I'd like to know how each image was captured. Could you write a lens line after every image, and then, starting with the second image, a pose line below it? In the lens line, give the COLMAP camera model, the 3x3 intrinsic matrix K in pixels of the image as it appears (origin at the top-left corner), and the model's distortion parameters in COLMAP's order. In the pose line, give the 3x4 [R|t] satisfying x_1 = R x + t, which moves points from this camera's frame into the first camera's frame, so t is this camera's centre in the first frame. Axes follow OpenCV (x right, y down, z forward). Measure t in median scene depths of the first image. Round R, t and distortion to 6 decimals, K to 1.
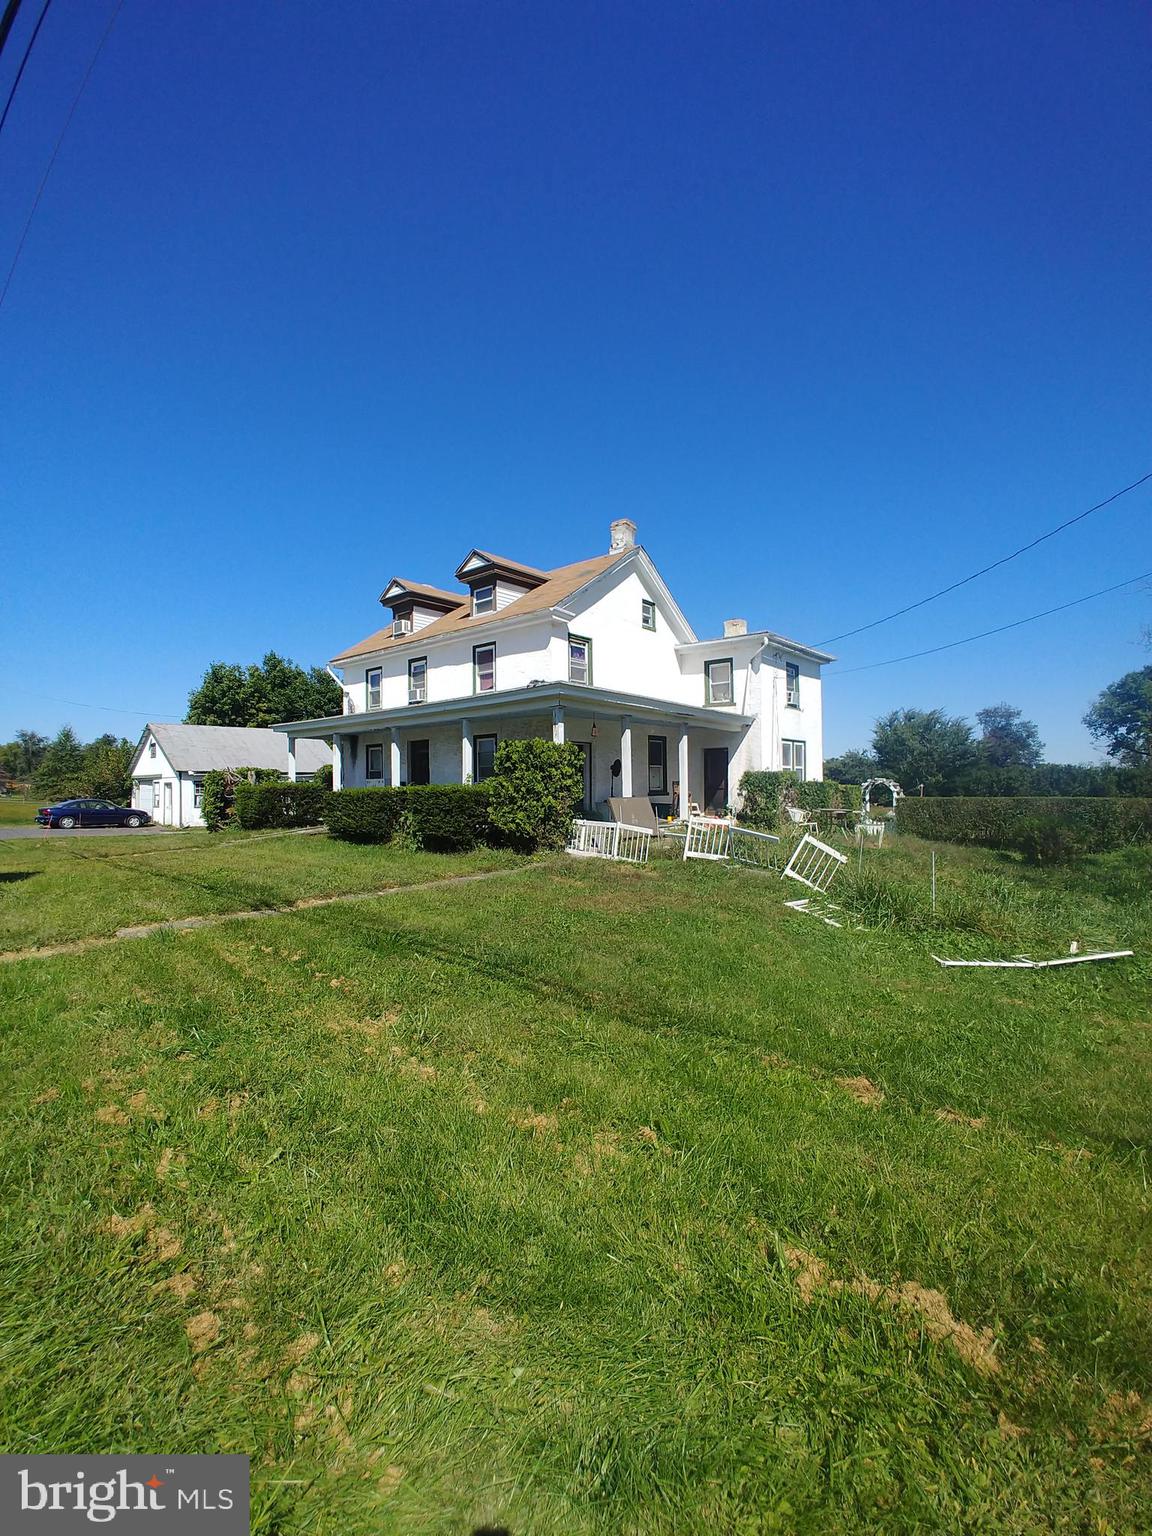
lens RADIAL K [[689.6, 0, 579.0], [0, 689.6, 775.7], [0, 0, 1]] dist [0.000494, 0.000924]
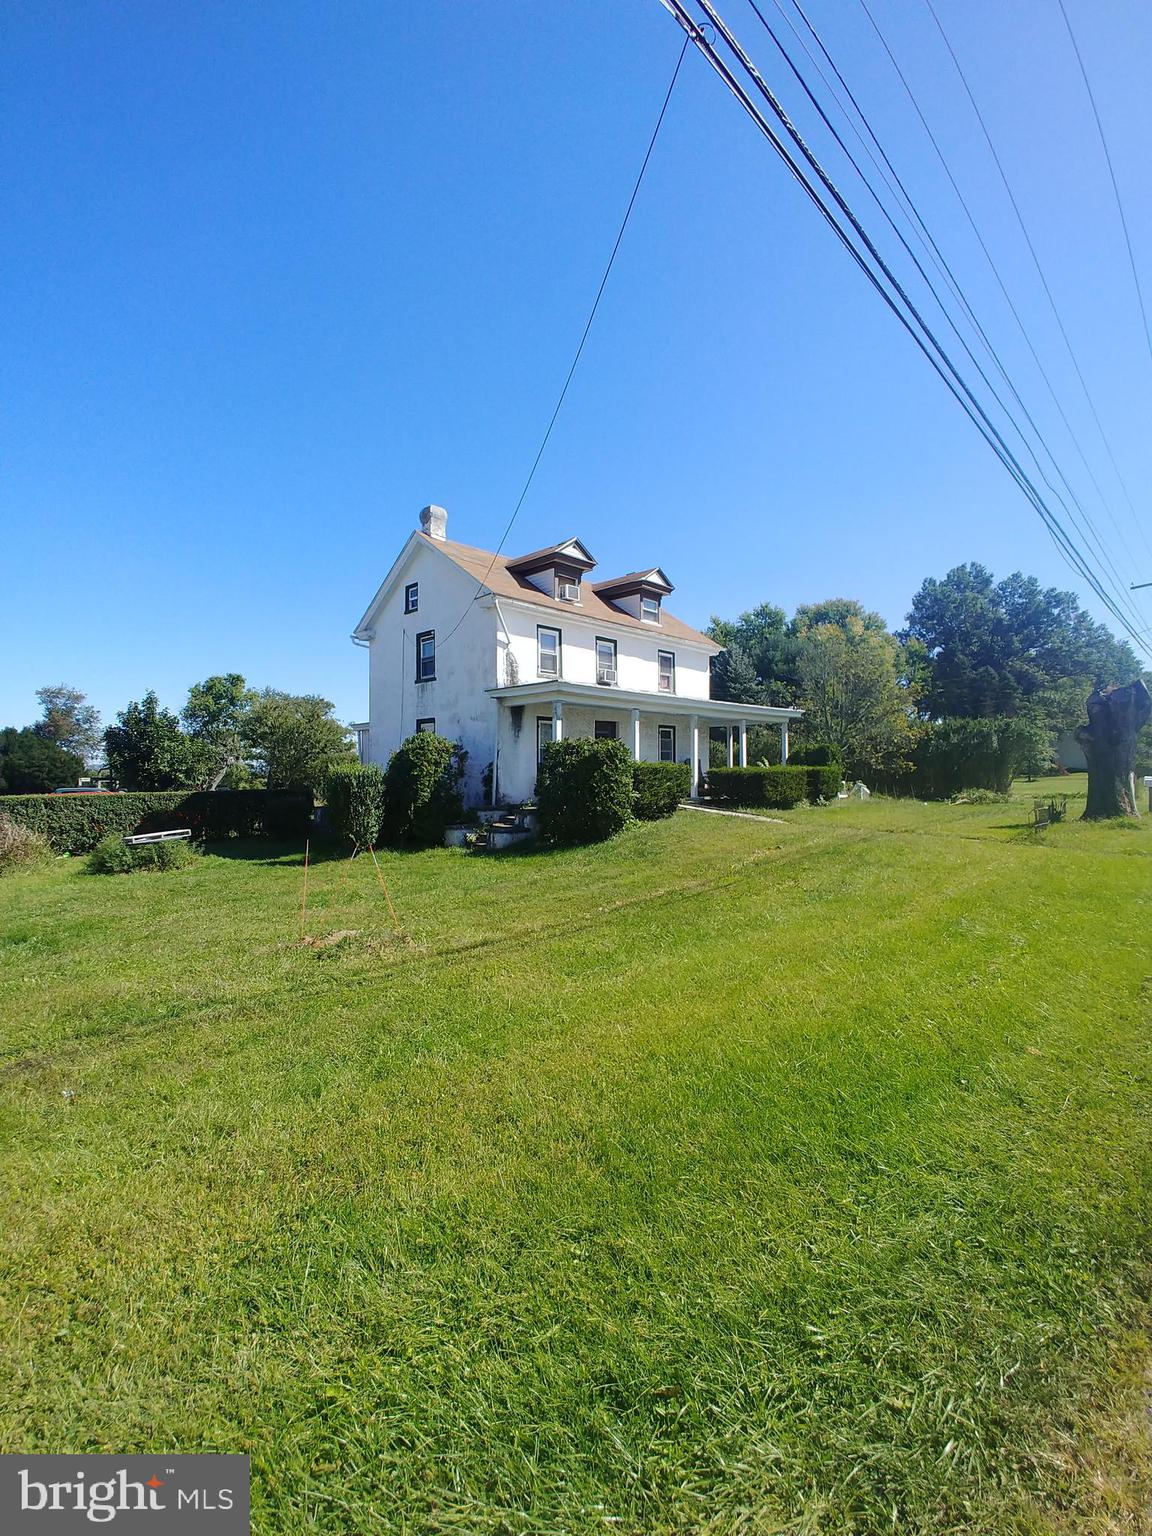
lens RADIAL K [[689.6, 0, 579.0], [0, 689.6, 775.7], [0, 0, 1]] dist [0.000494, 0.000924]
pose [[0.040962, -0.001432, 0.999160, -1.140712], [-0.017351, 0.999847, 0.002144, 0.023707], [-0.999010, -0.017424, 0.040931, 0.926351]]
